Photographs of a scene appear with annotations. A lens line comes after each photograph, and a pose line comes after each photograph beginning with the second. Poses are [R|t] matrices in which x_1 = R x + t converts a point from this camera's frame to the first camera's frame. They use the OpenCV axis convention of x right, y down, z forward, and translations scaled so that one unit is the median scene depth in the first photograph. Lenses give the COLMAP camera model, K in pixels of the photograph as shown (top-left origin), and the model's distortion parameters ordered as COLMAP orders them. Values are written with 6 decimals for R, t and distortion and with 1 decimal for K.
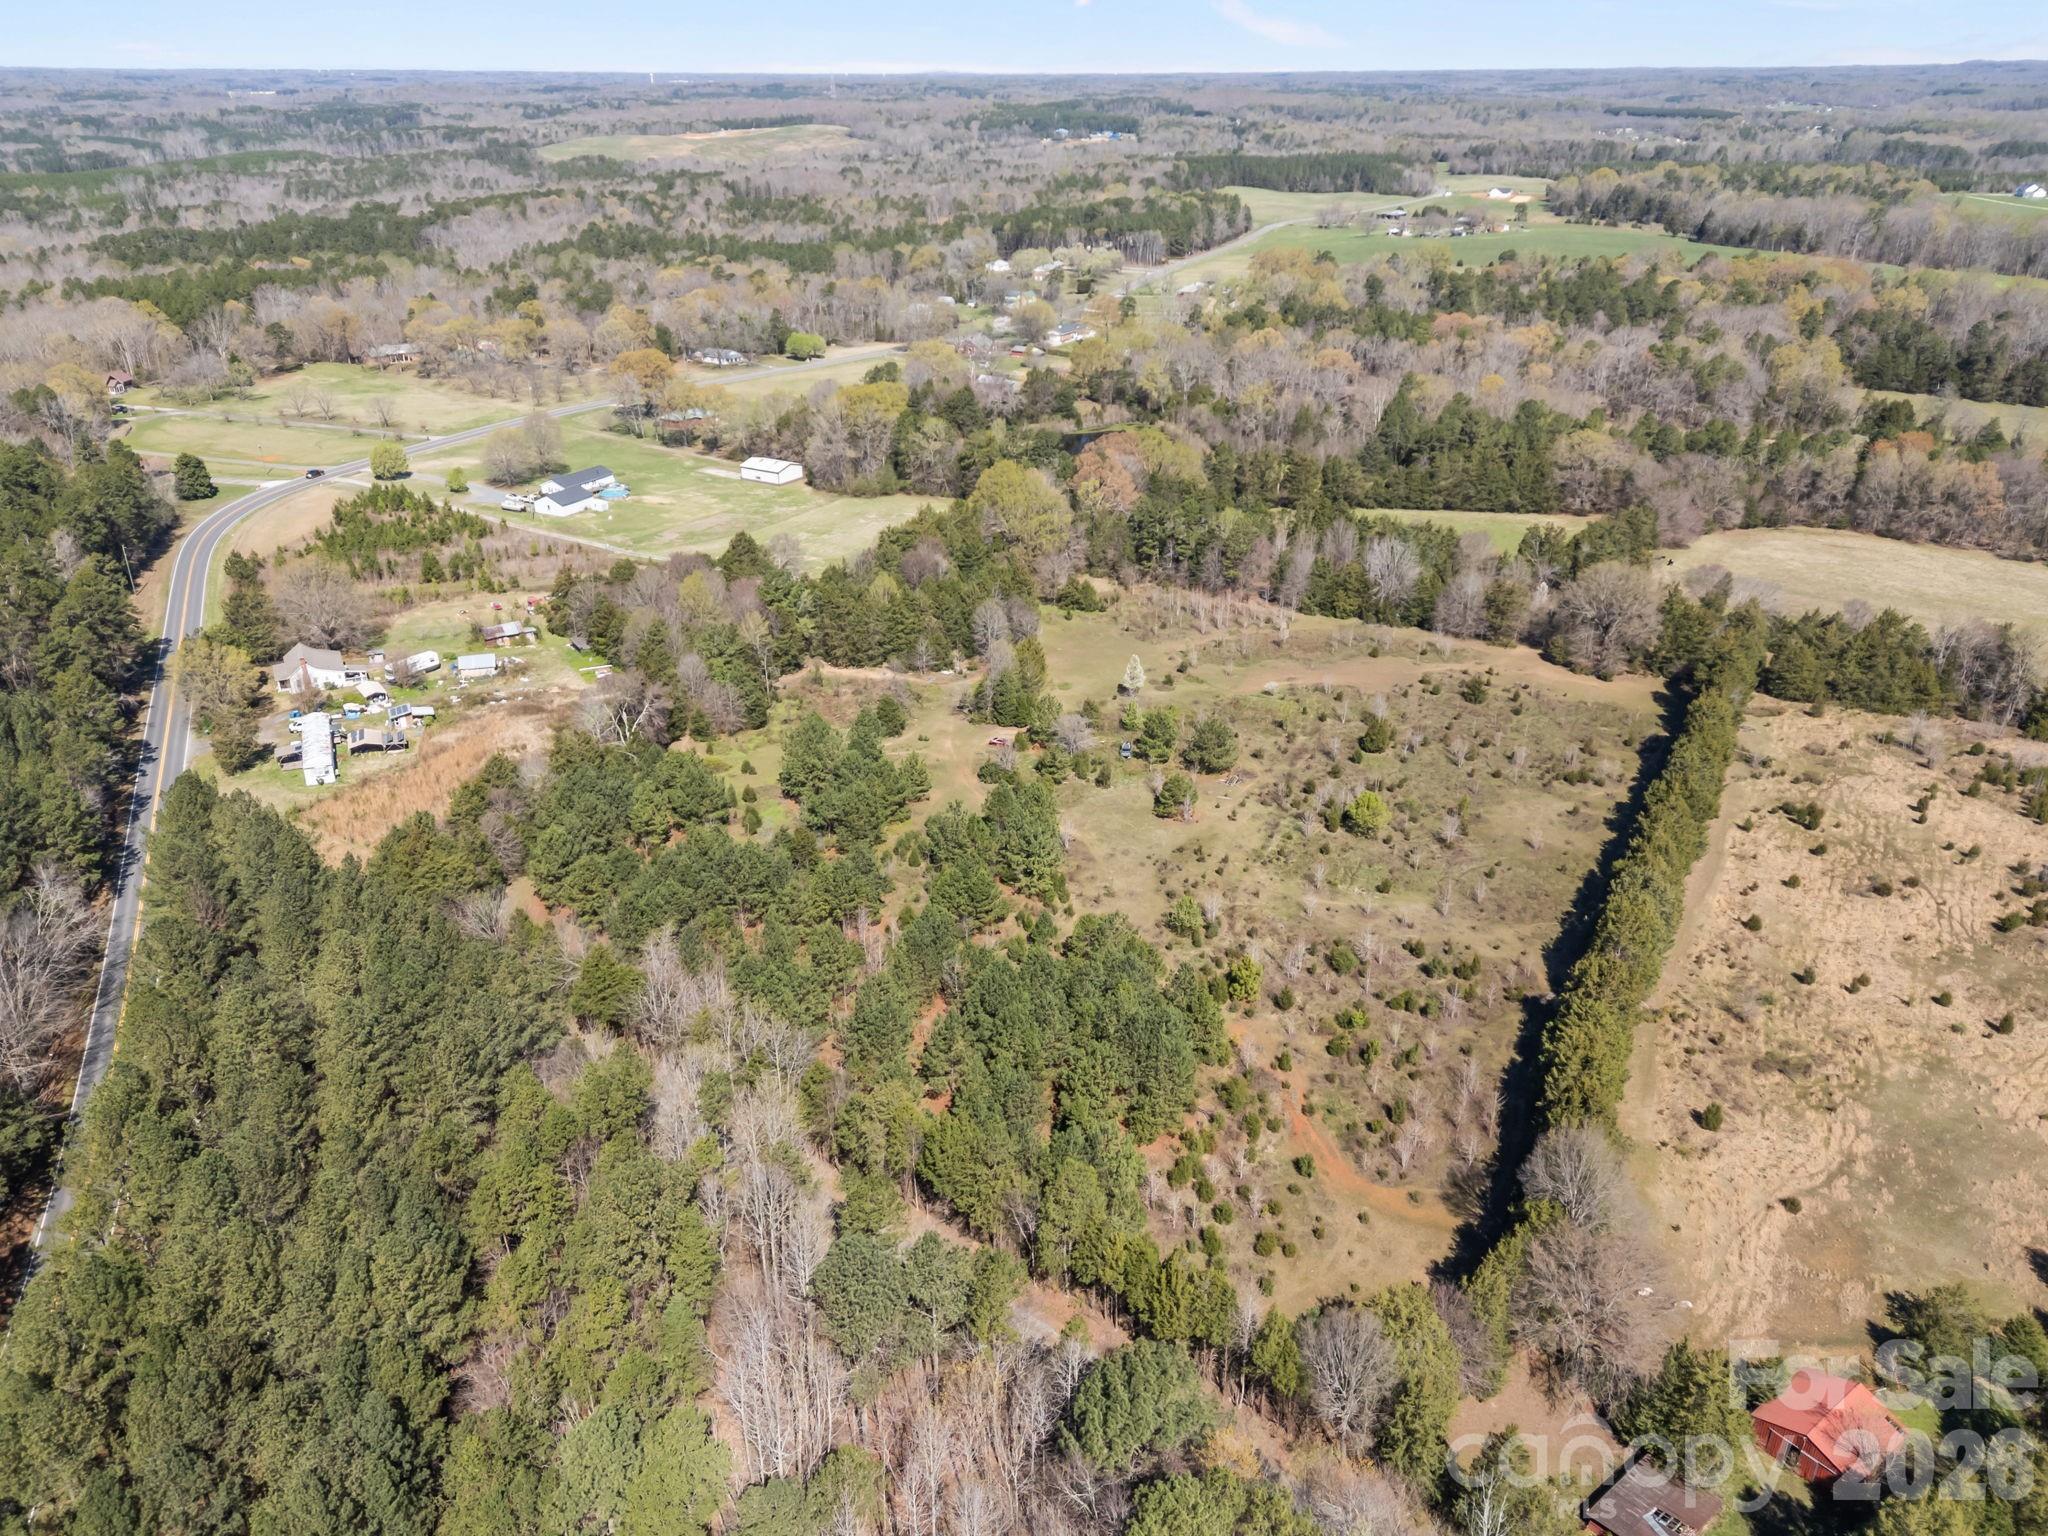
lens RADIAL K [[1465.0, 0, 1038.4], [0, 1465.0, 794.9], [0, 0, 1]] dist [0.073349, -0.060461]
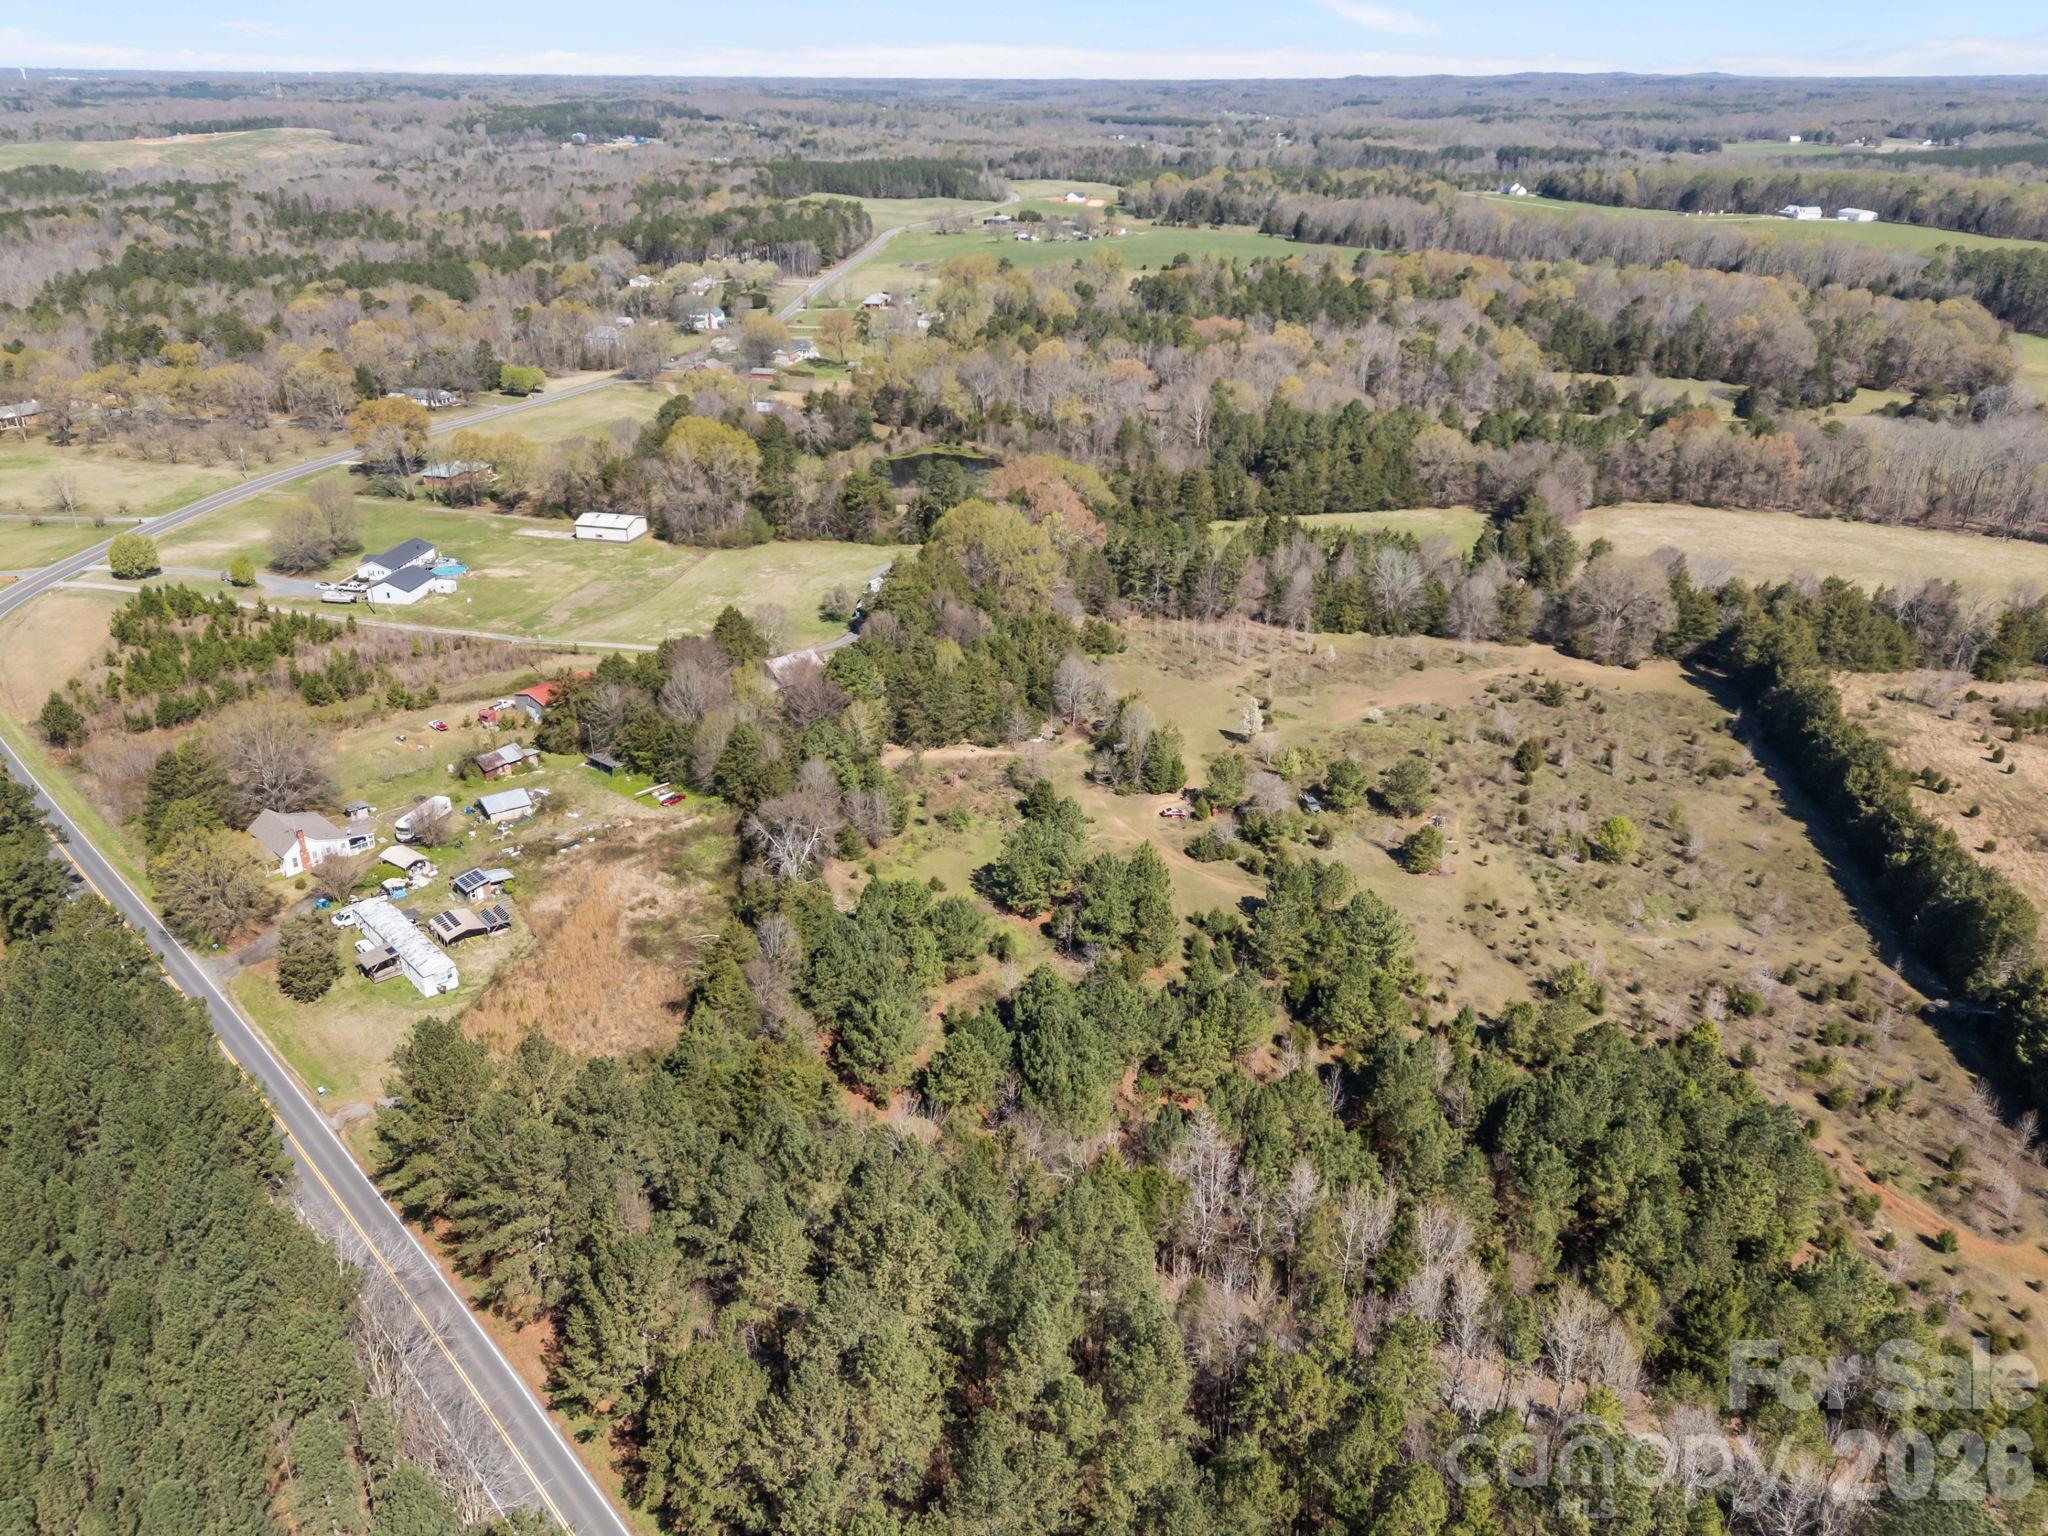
lens RADIAL K [[1460.3, 0, 1039.3], [0, 1460.3, 794.9], [0, 0, 1]] dist [0.075577, -0.063270]
pose [[0.948032, -0.134760, 0.288227, -0.157349], [0.135193, 0.990647, 0.018499, -0.032453], [-0.288024, 0.021429, 0.957383, 0.067716]]
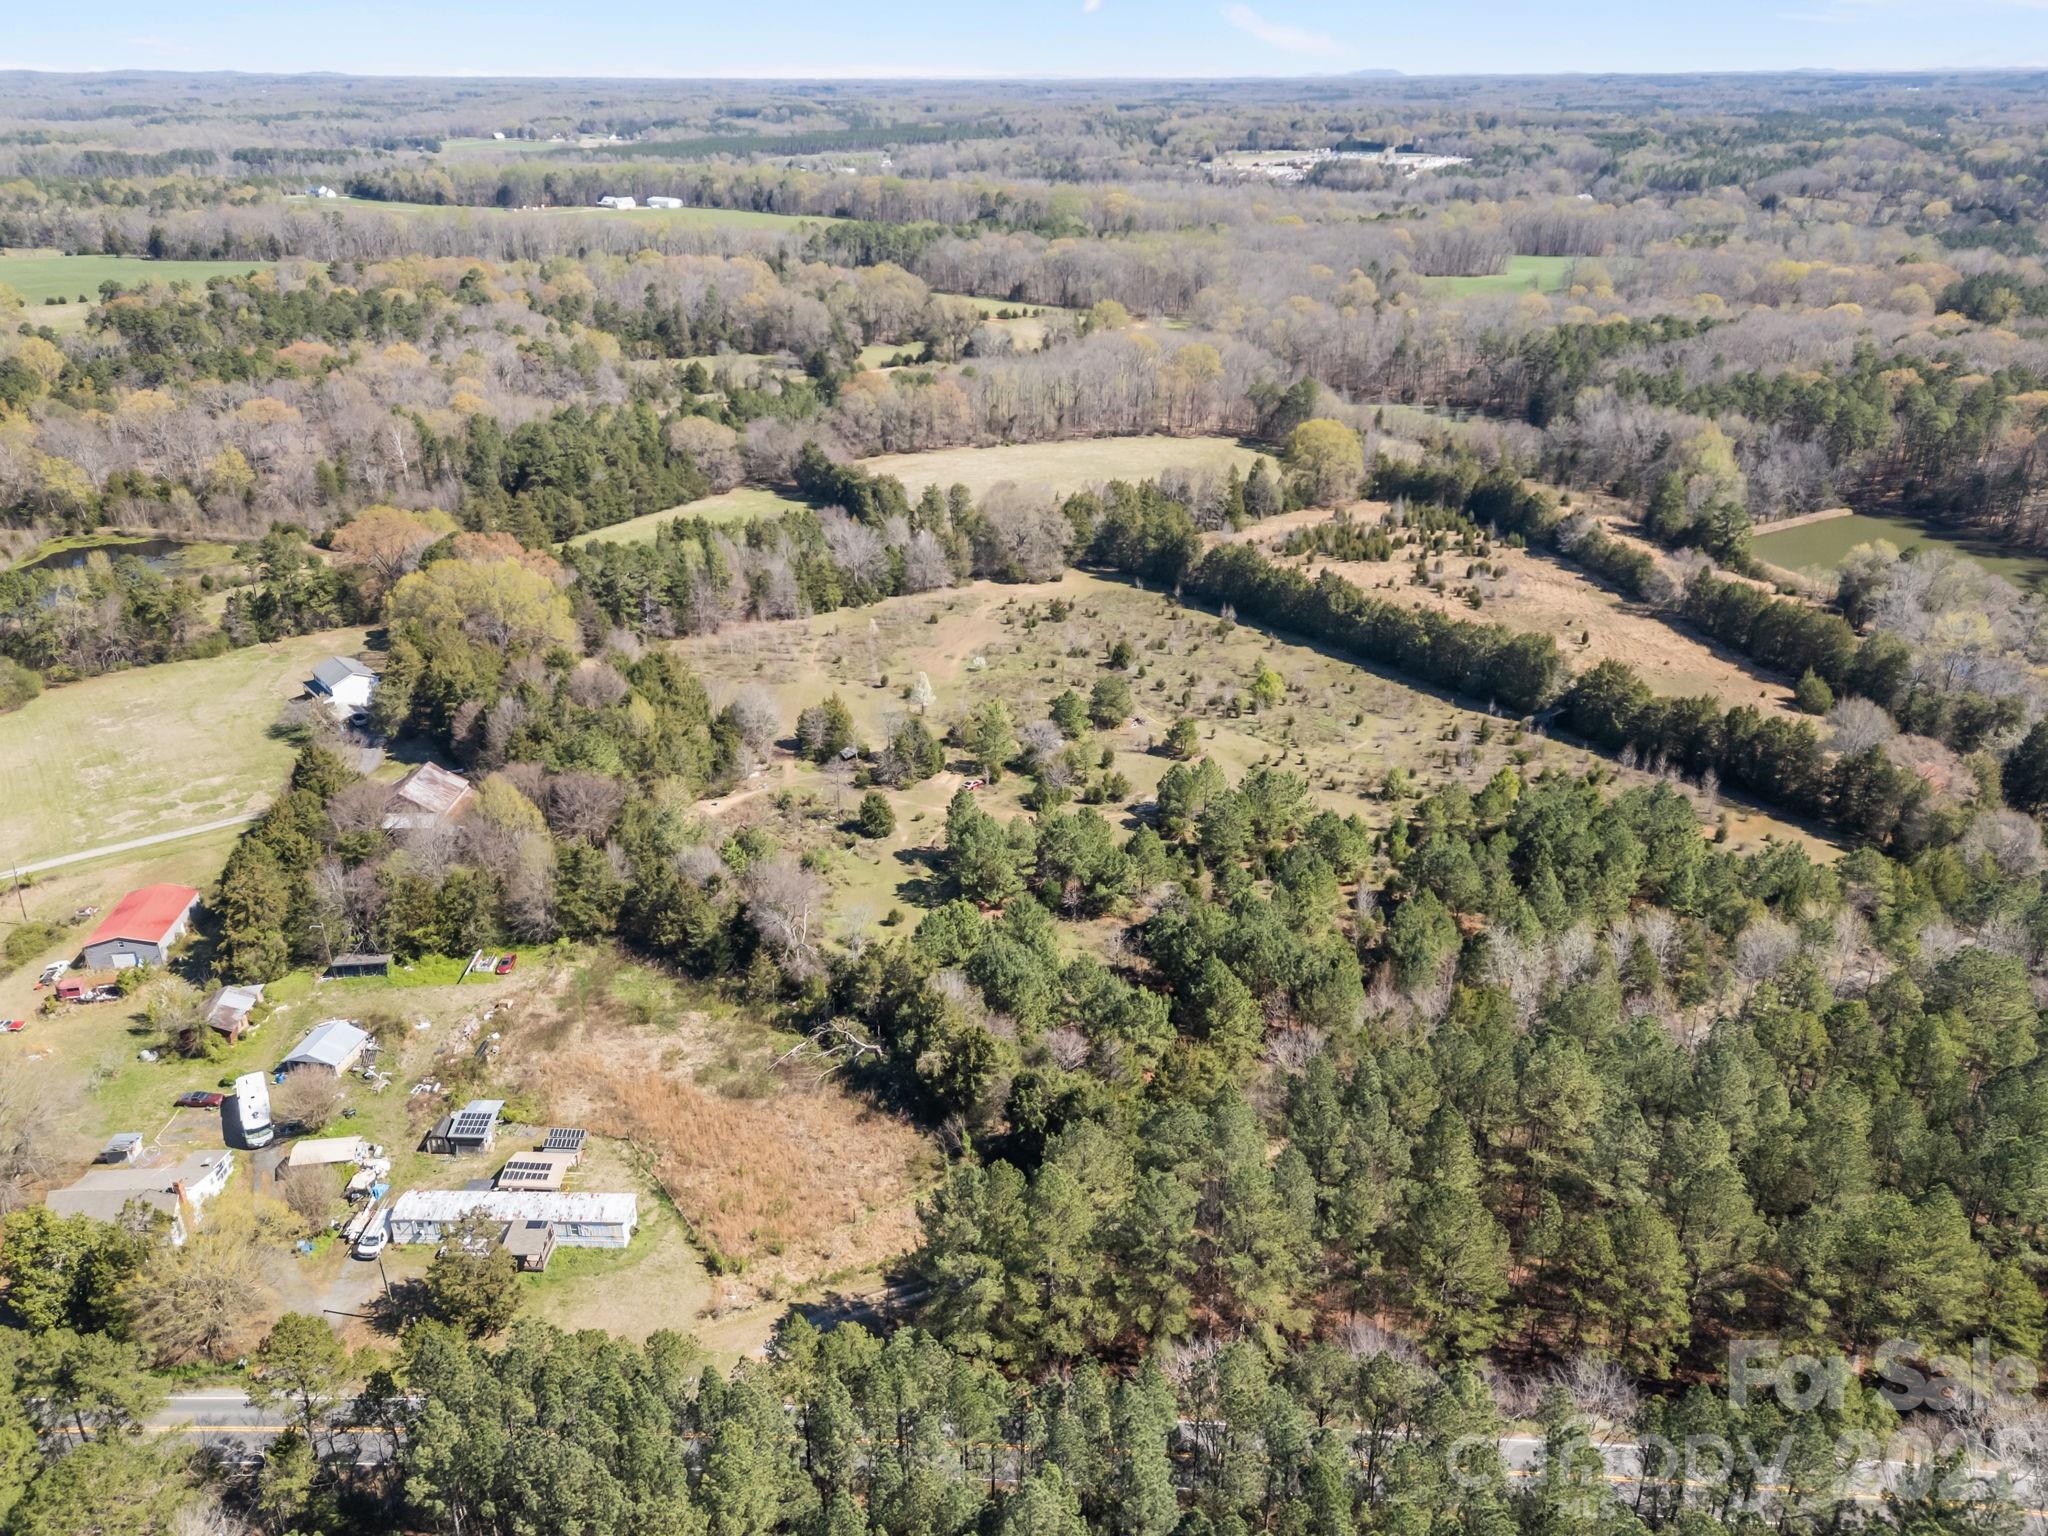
lens RADIAL K [[1460.3, 0, 1039.3], [0, 1460.3, 794.9], [0, 0, 1]] dist [0.075577, -0.063270]
pose [[0.442643, -0.393190, 0.805896, -0.329007], [0.396863, 0.891825, 0.217135, -0.093245], [-0.804094, 0.223717, 0.550802, 0.194474]]
